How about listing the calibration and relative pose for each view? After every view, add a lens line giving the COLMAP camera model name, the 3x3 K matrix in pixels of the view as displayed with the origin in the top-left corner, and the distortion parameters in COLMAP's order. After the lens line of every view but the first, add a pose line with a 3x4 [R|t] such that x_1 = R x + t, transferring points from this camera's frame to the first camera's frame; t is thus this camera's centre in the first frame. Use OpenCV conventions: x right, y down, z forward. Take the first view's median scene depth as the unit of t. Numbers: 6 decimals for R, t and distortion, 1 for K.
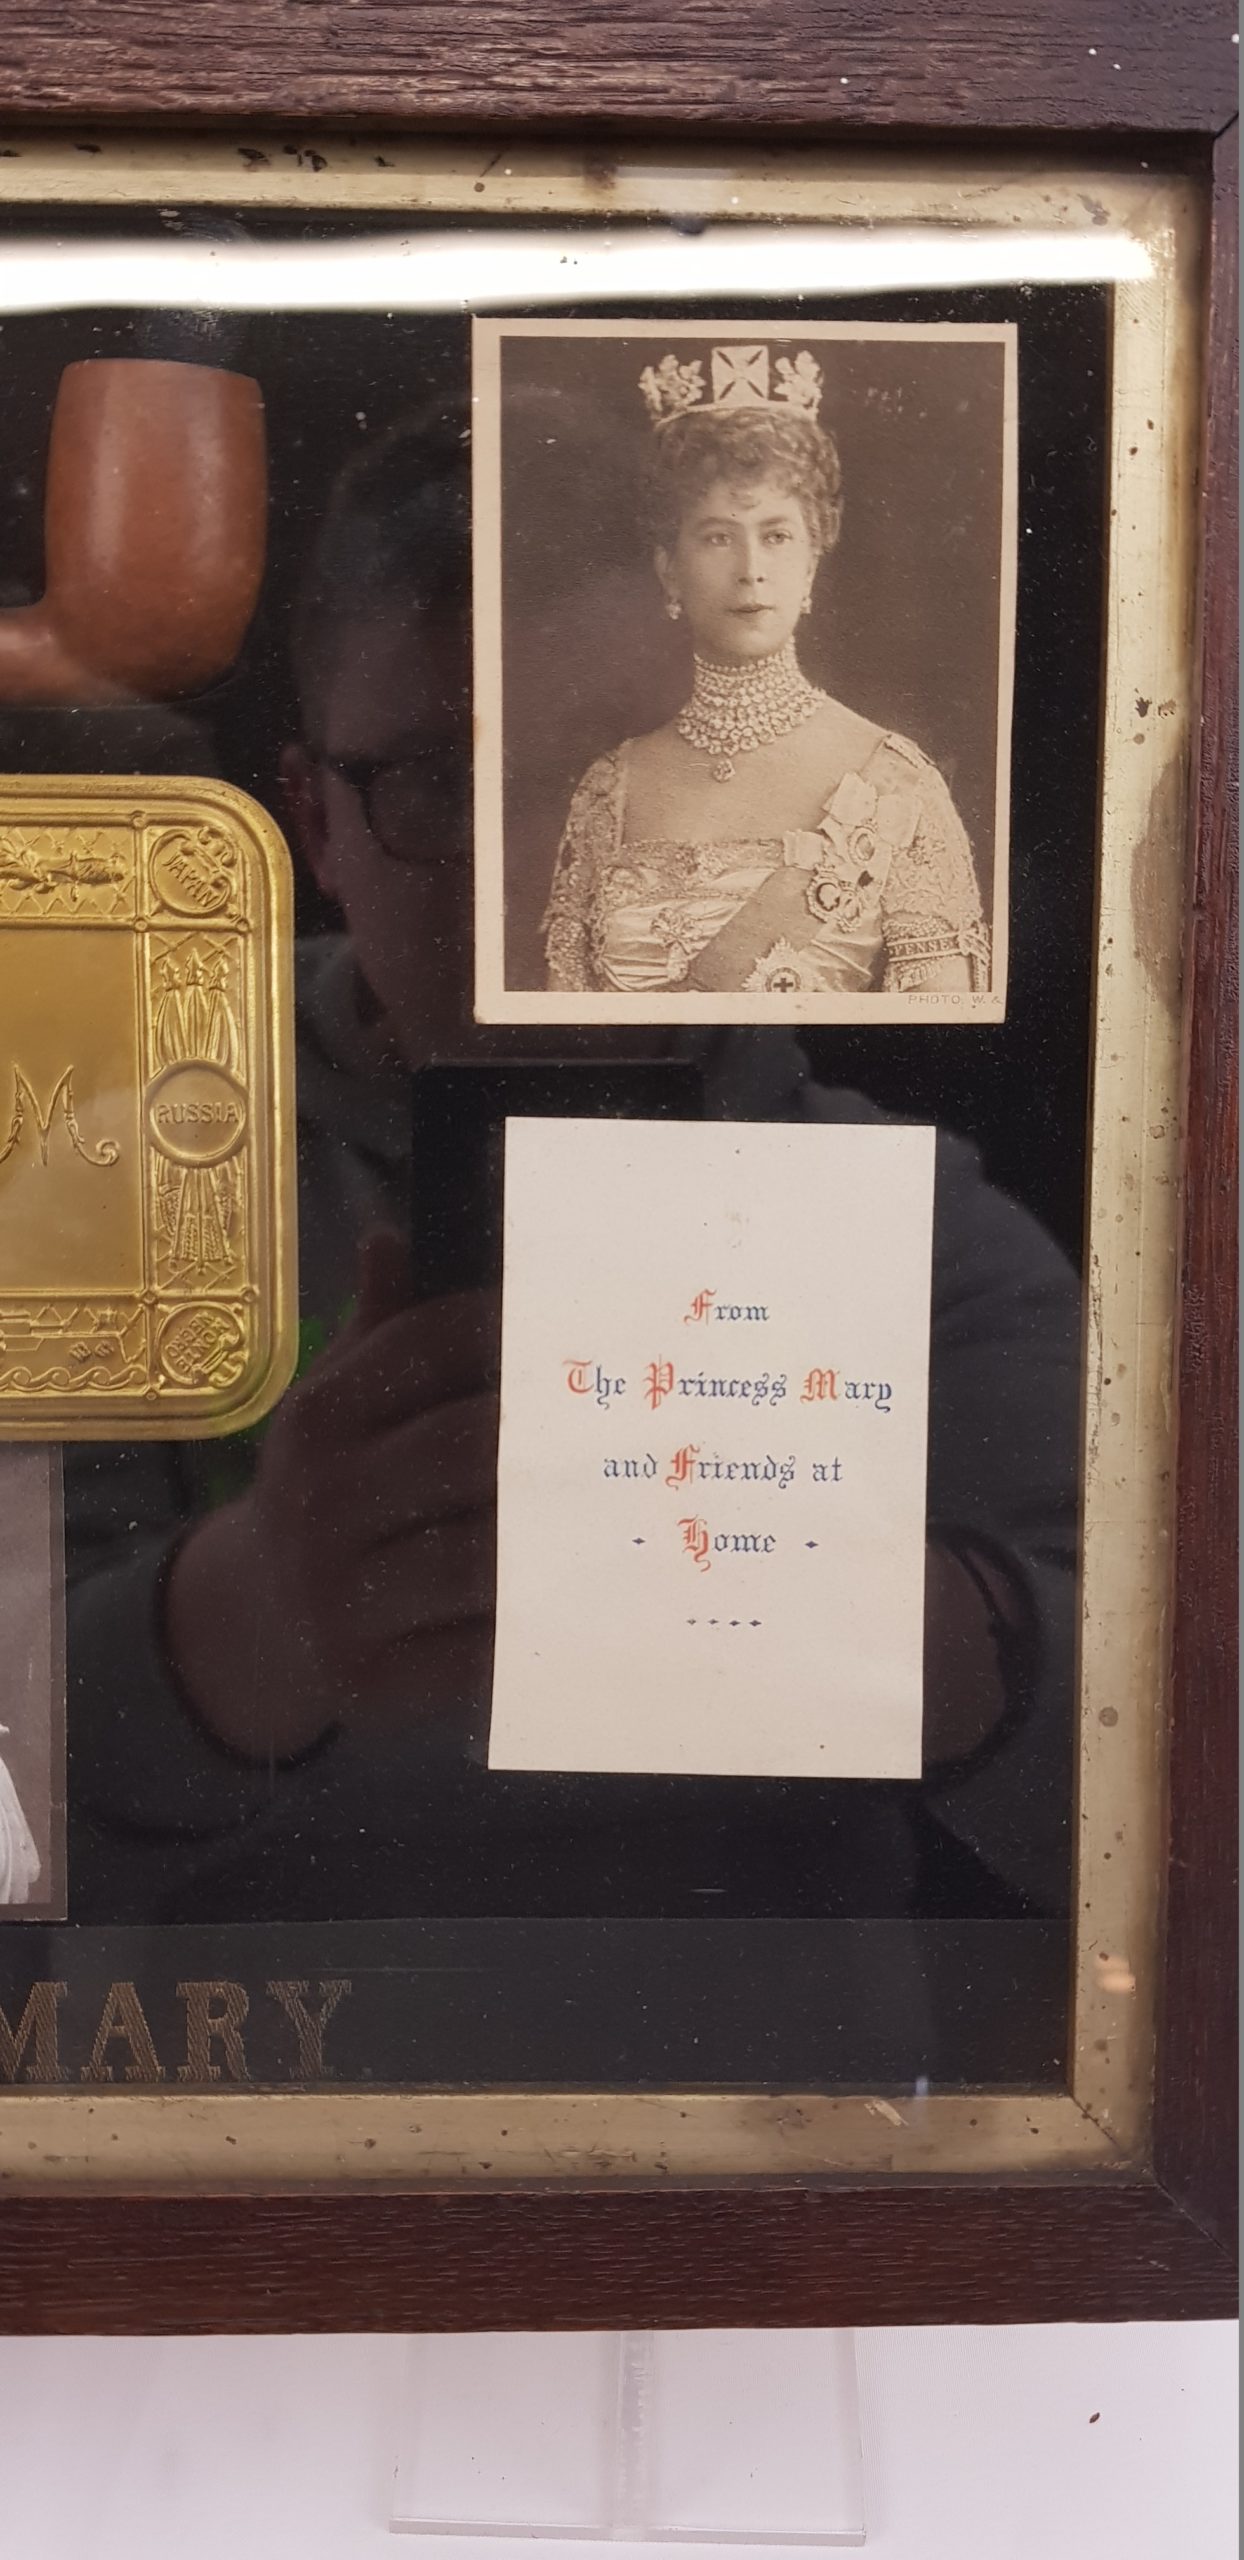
lens RADIAL K [[2062.1, 0, 614.9], [0, 2062.1, 1334.2], [0, 0, 1]] dist [0.138469, -0.353594]
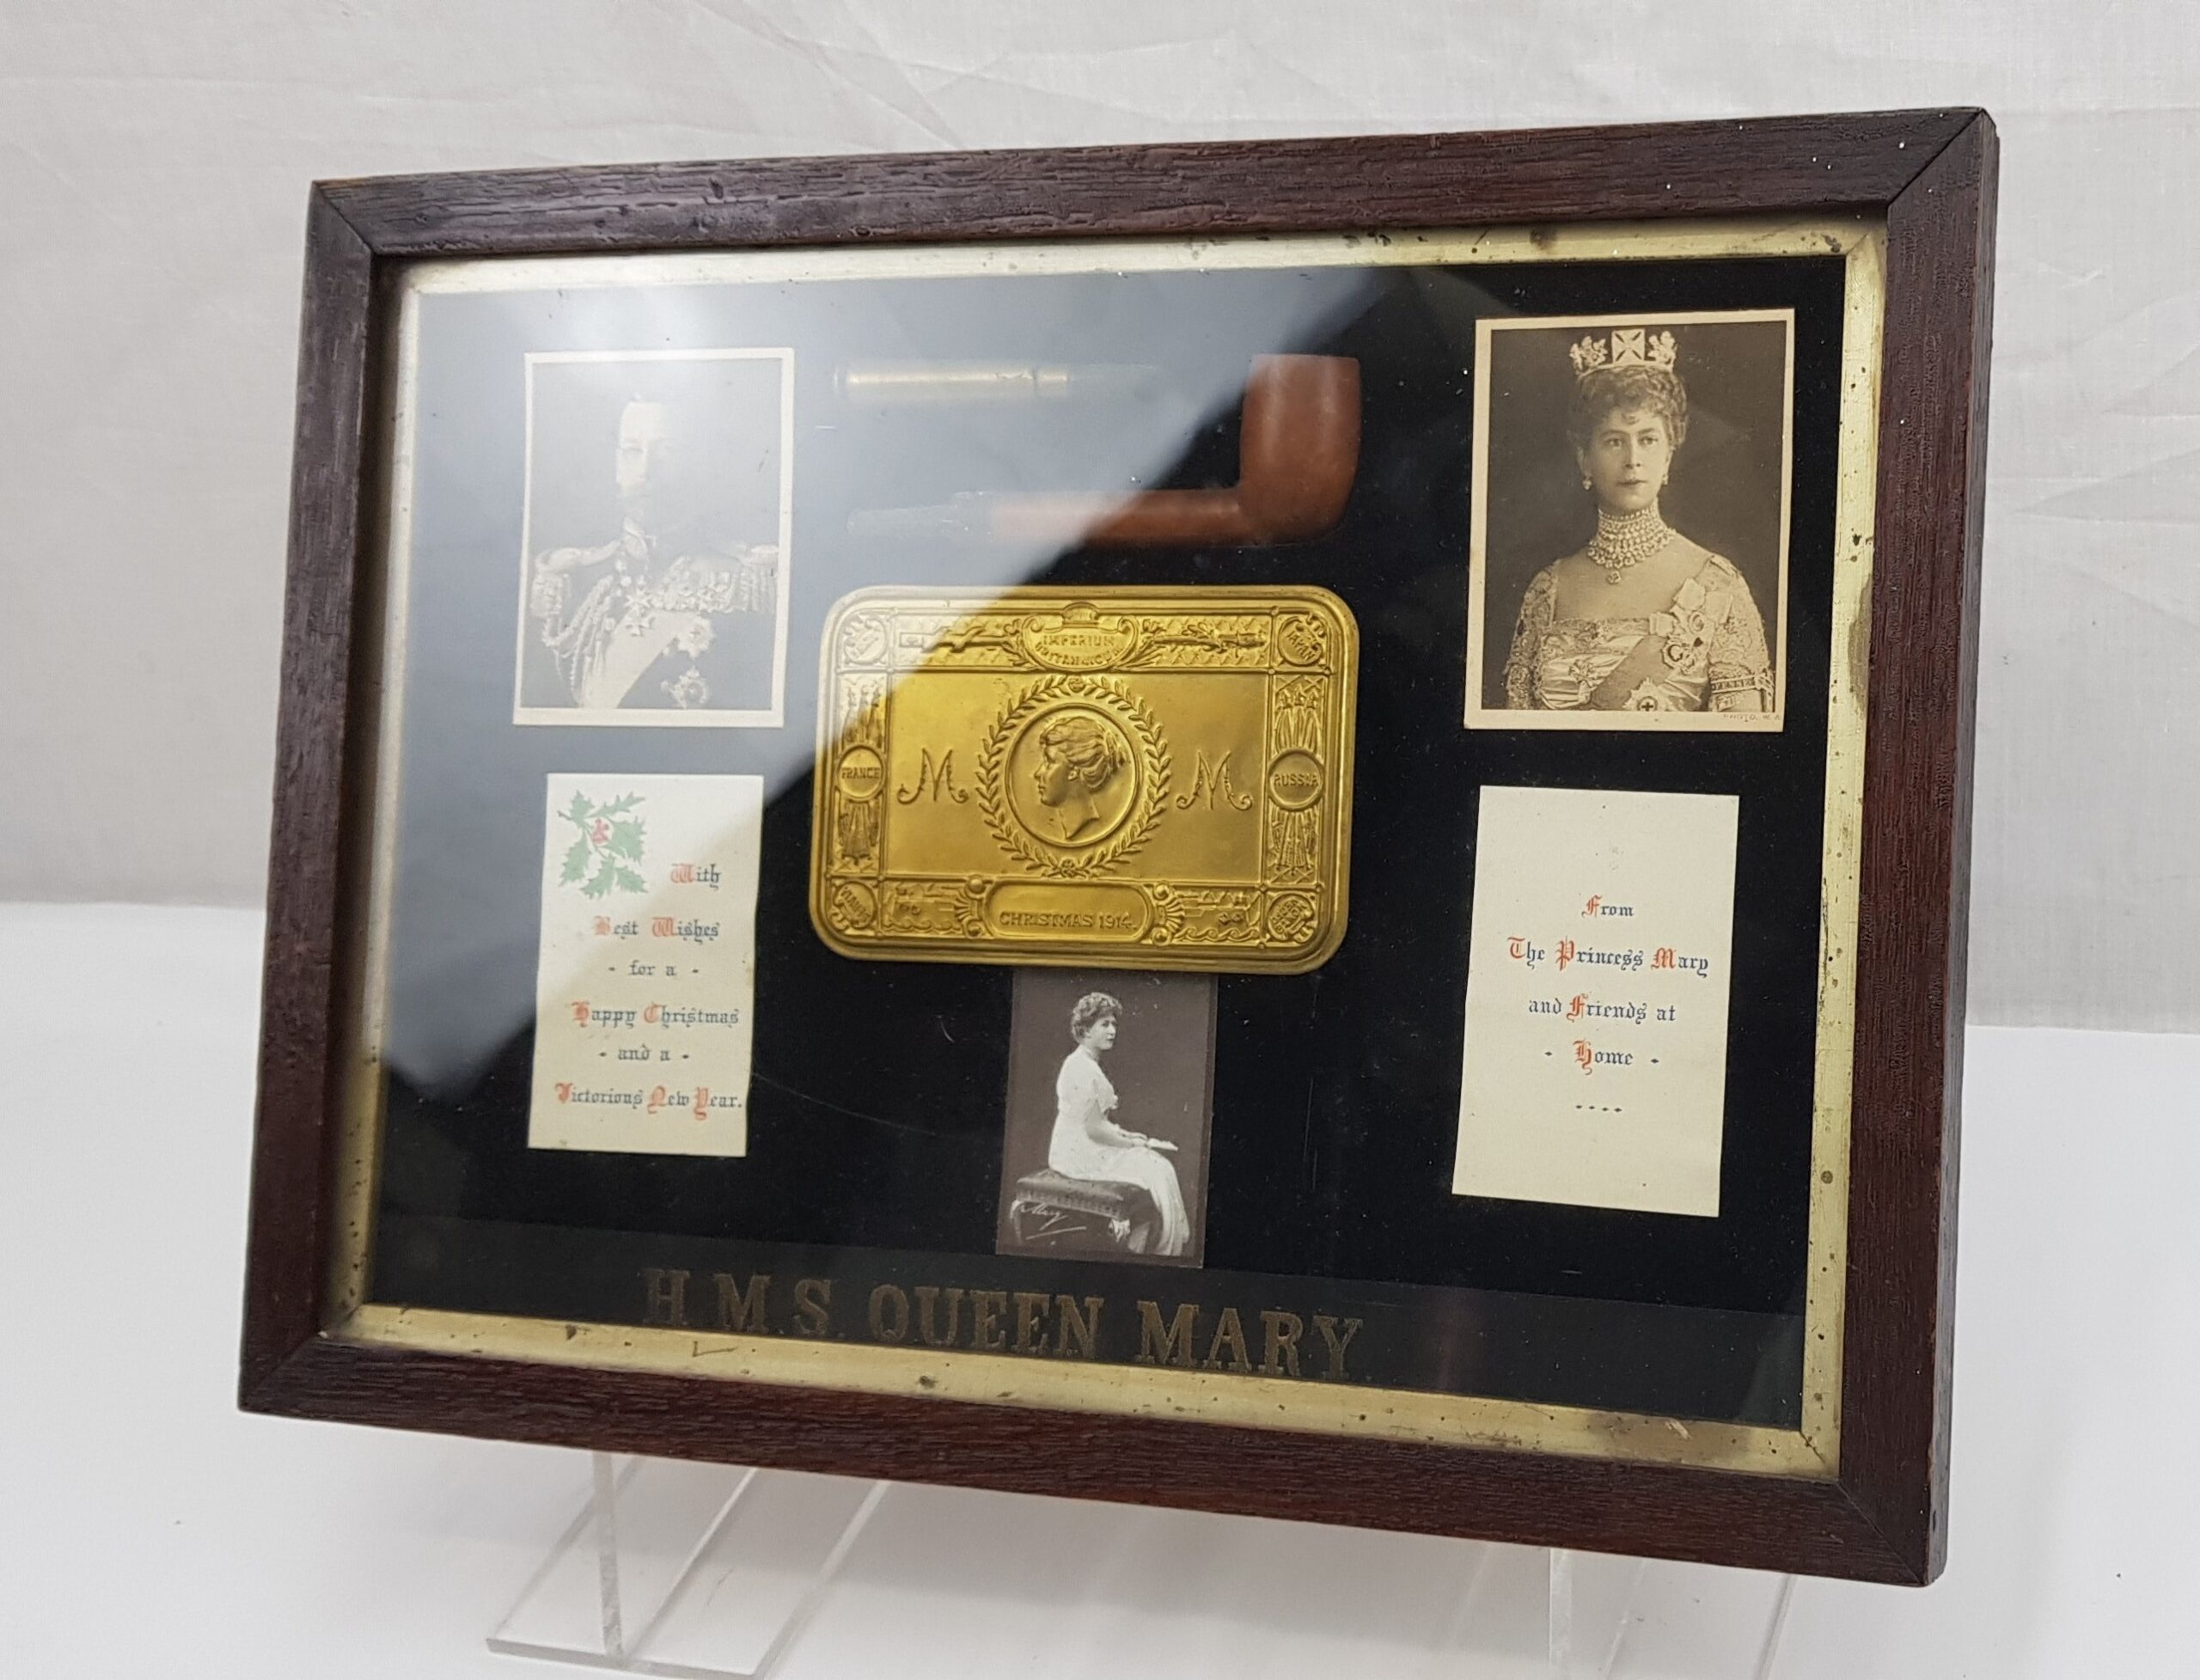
lens RADIAL K [[2767.8, 0, 1458.4], [0, 2767.8, 806.2], [0, 0, 1]] dist [0.142386, -0.471297]
pose [[0.947623, 0.018612, -0.318848, 0.635820], [-0.056922, 0.992160, -0.111258, 0.156597], [0.314277, 0.123581, 0.941253, -1.067127]]
